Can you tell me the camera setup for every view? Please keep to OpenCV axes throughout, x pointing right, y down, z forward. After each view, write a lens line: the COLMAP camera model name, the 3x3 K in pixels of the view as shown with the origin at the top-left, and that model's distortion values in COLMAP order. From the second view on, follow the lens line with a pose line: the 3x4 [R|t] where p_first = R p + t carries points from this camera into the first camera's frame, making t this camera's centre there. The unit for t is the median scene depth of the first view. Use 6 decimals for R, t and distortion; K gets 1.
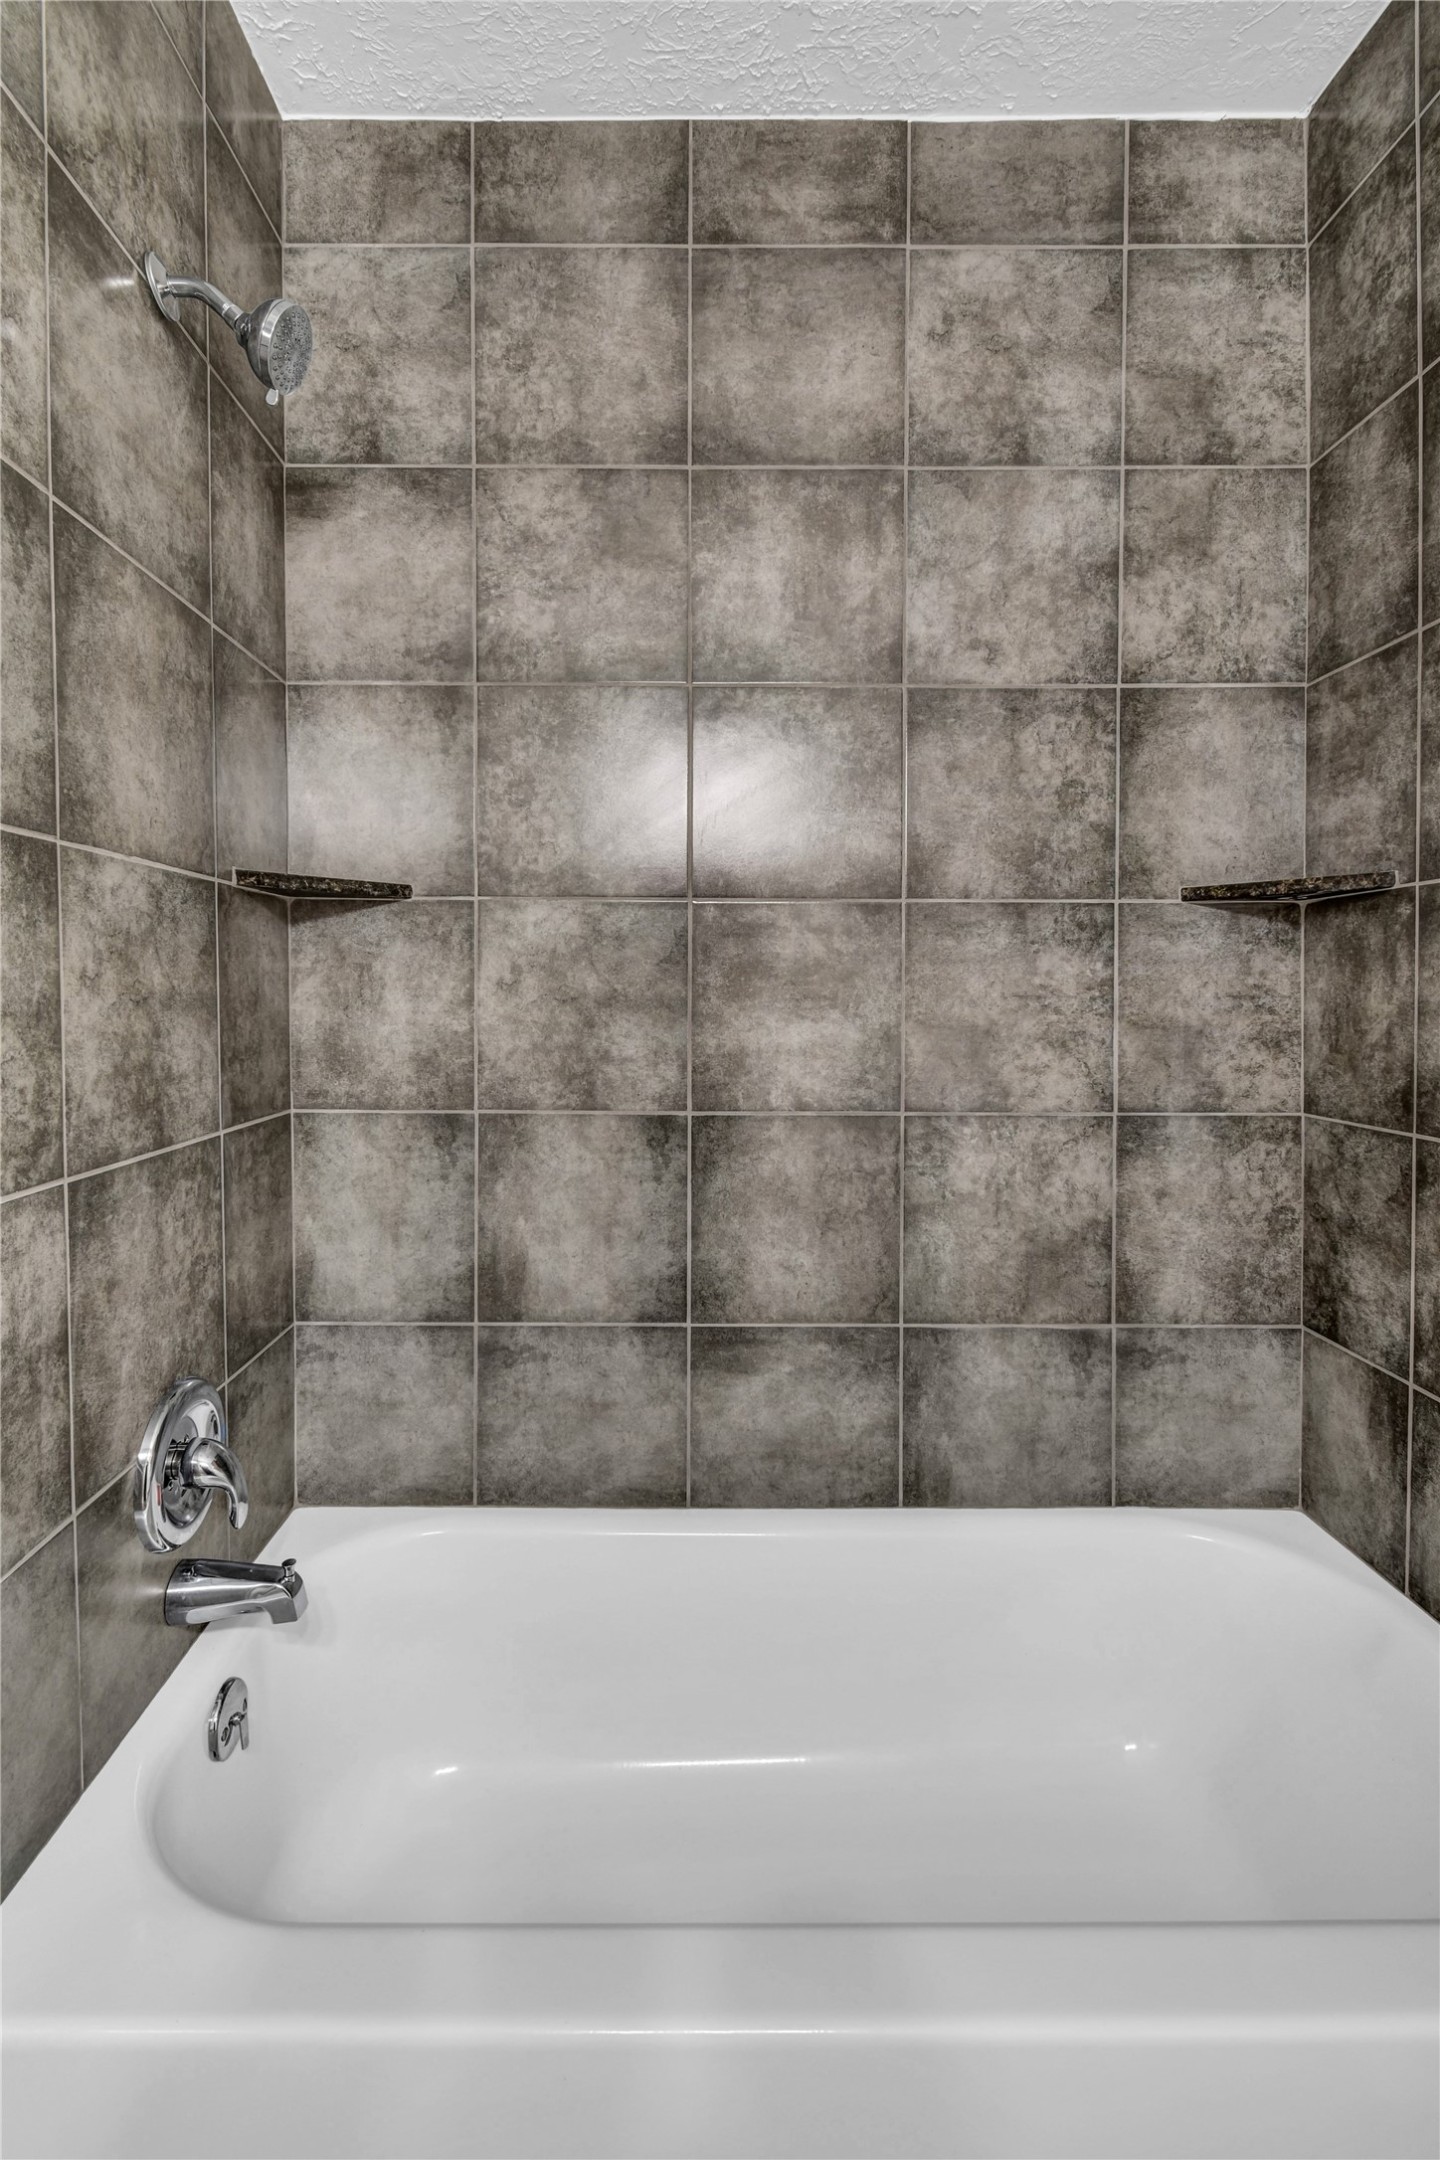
lens RADIAL K [[947.2, 0, 910.4], [0, 947.2, 1012.2], [0, 0, 1]] dist [0.006965, -0.005200]
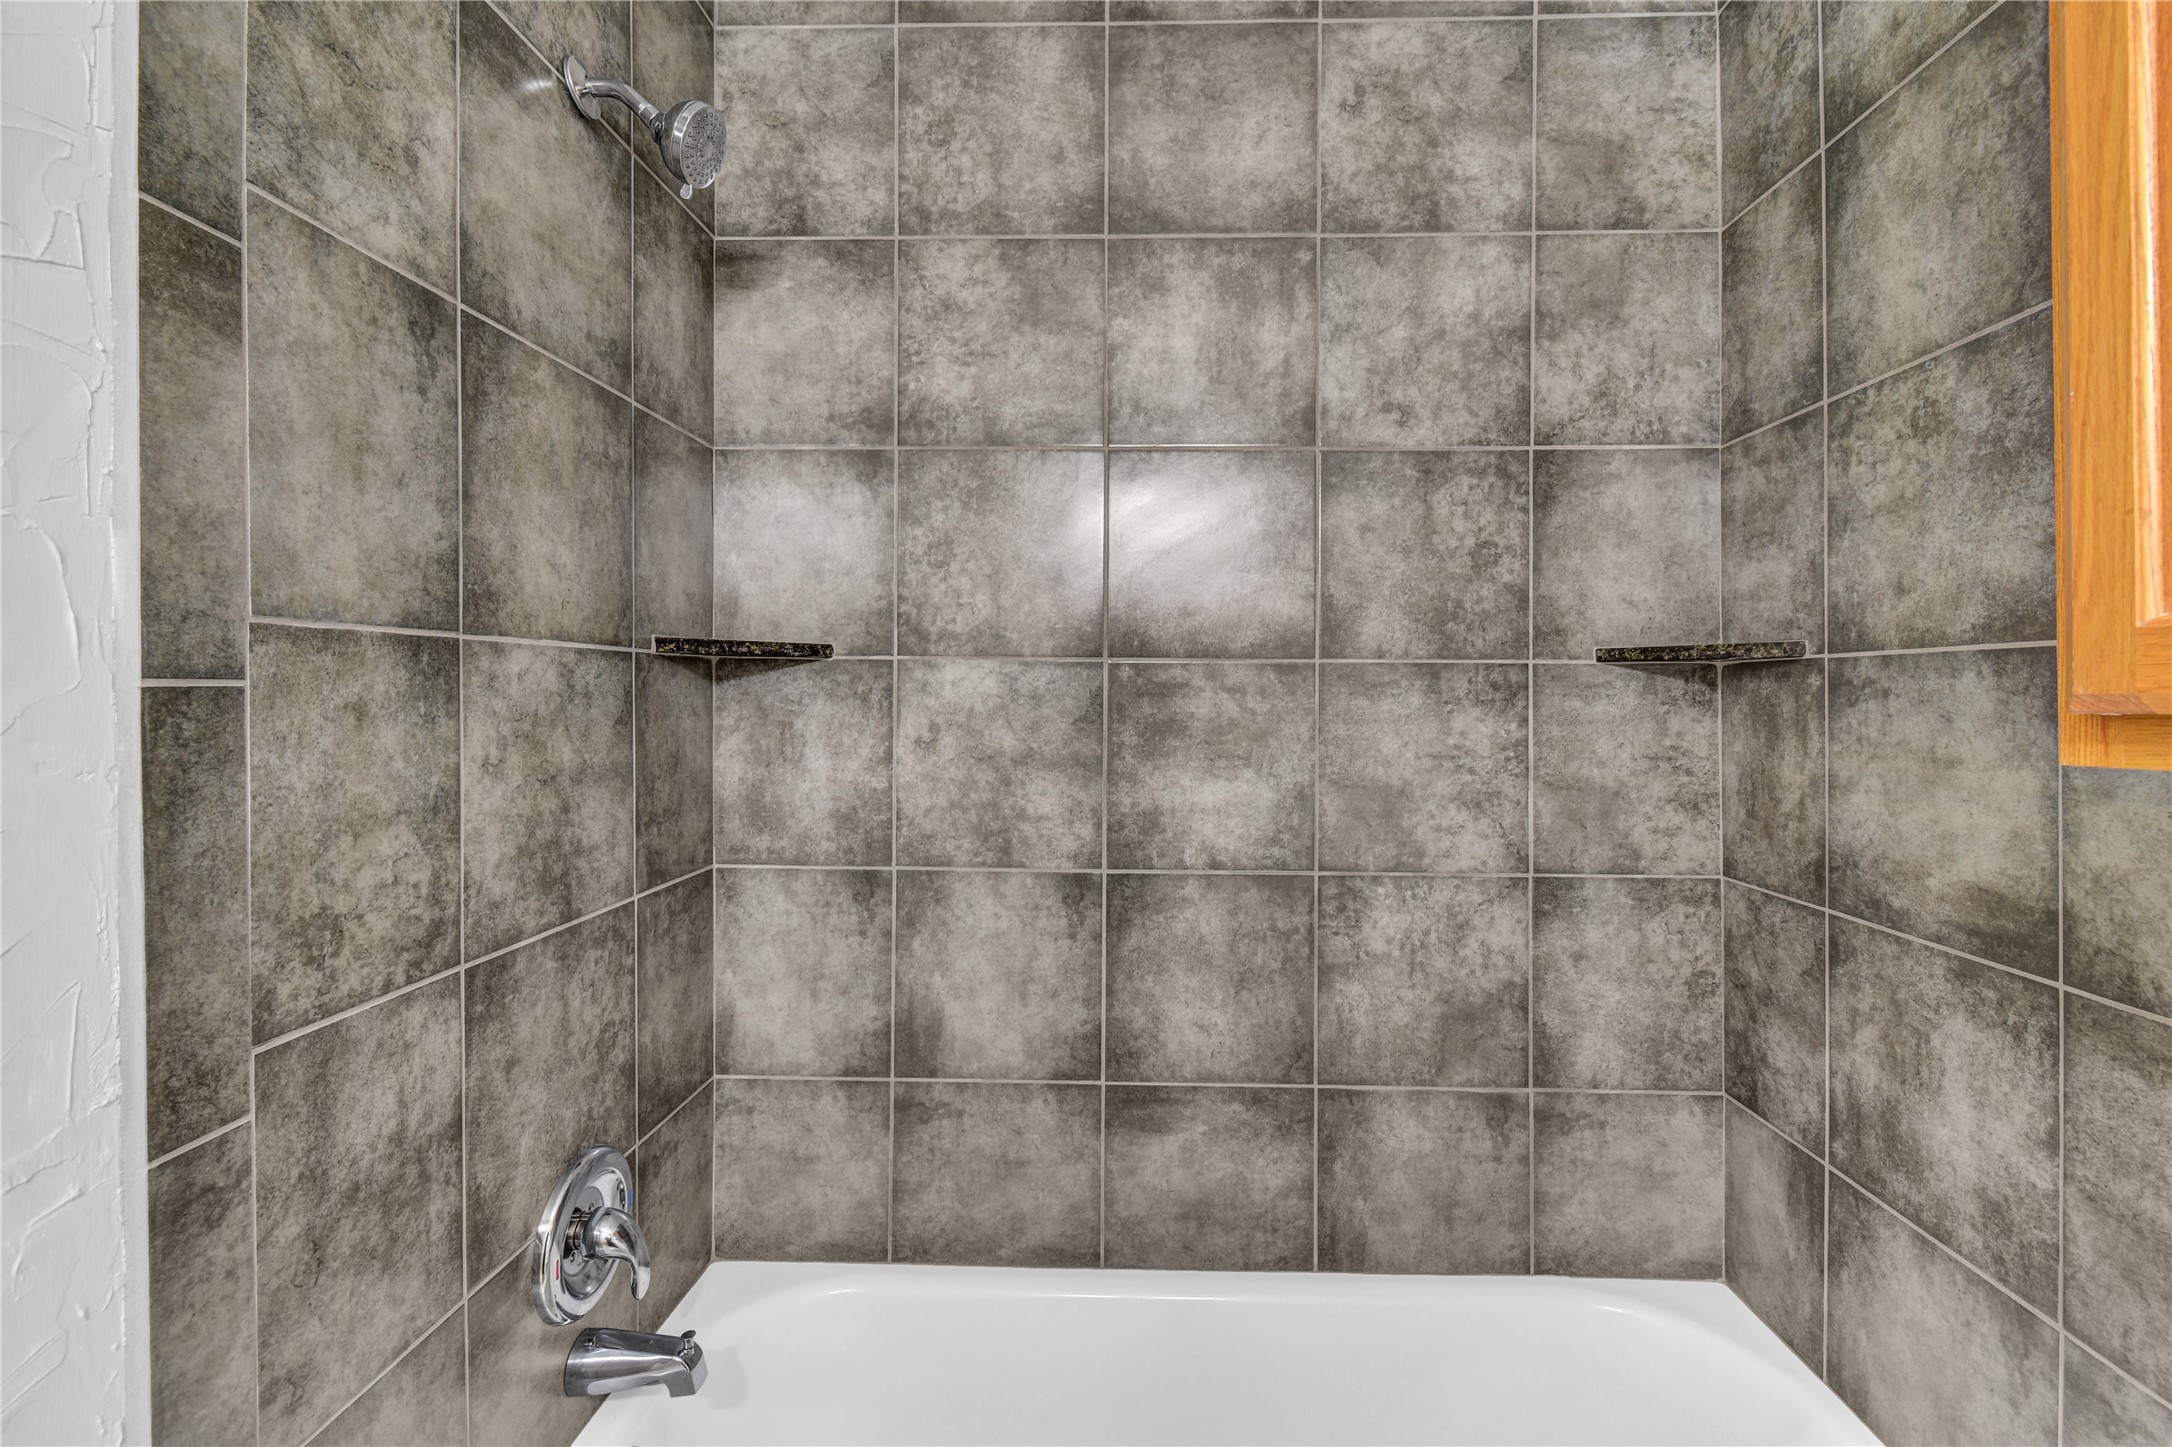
lens RADIAL K [[952.5, 0, 1390.5], [0, 952.5, 660.2], [0, 0, 1]] dist [0.006965, -0.005200]
pose [[0.999665, 0.002299, -0.025791, 0.099435], [-0.002826, 0.999787, -0.020424, -0.101426], [0.025738, 0.020490, 0.999459, -0.003158]]
